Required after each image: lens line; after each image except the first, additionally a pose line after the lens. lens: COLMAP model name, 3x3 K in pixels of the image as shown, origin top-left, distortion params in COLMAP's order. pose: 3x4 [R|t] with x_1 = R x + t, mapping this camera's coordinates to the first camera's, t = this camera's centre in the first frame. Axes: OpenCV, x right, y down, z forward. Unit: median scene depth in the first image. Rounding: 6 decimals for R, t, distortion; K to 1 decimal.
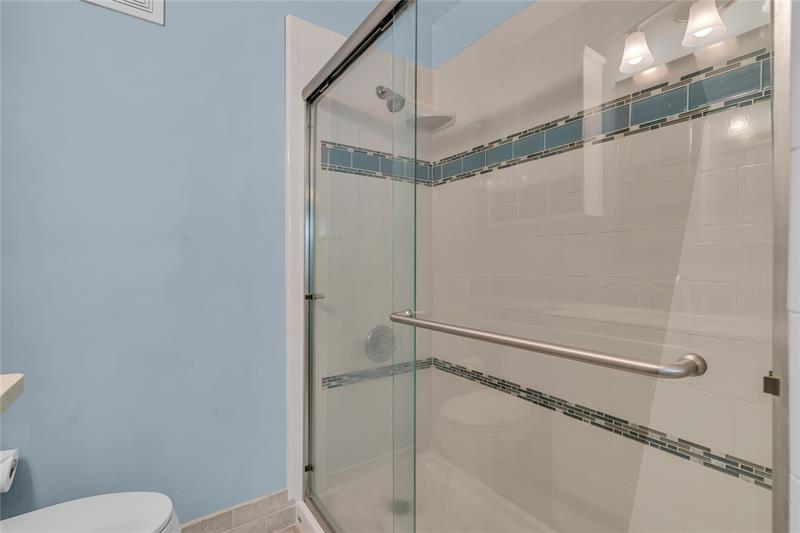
lens RADIAL K [[366.1, 0, 406.3], [0, 366.1, 264.5], [0, 0, 1]] dist [0.001794, 0.000713]
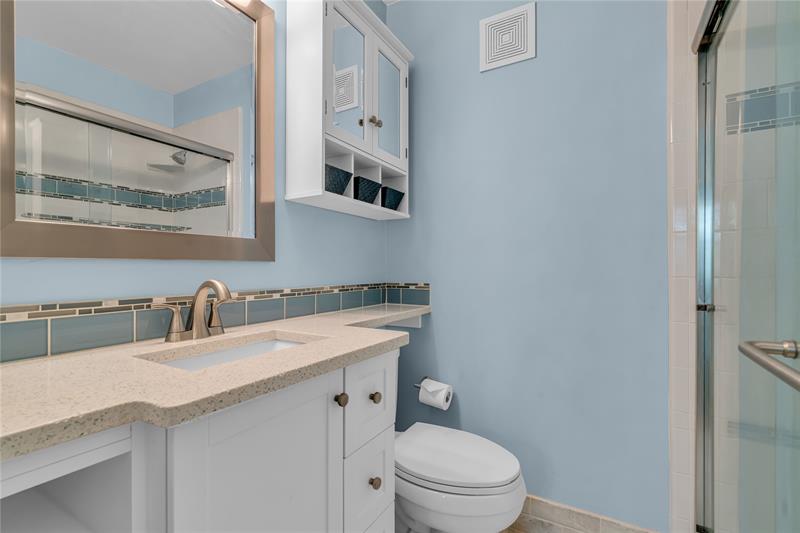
lens RADIAL K [[366.1, 0, 406.8], [0, 366.1, 269.3], [0, 0, 1]] dist [0.001794, 0.000713]
pose [[0.431045, 0.003294, -0.902325, 0.159669], [0.005382, 0.999966, 0.006221, 0.000222], [0.902315, -0.007538, 0.431012, 0.110957]]
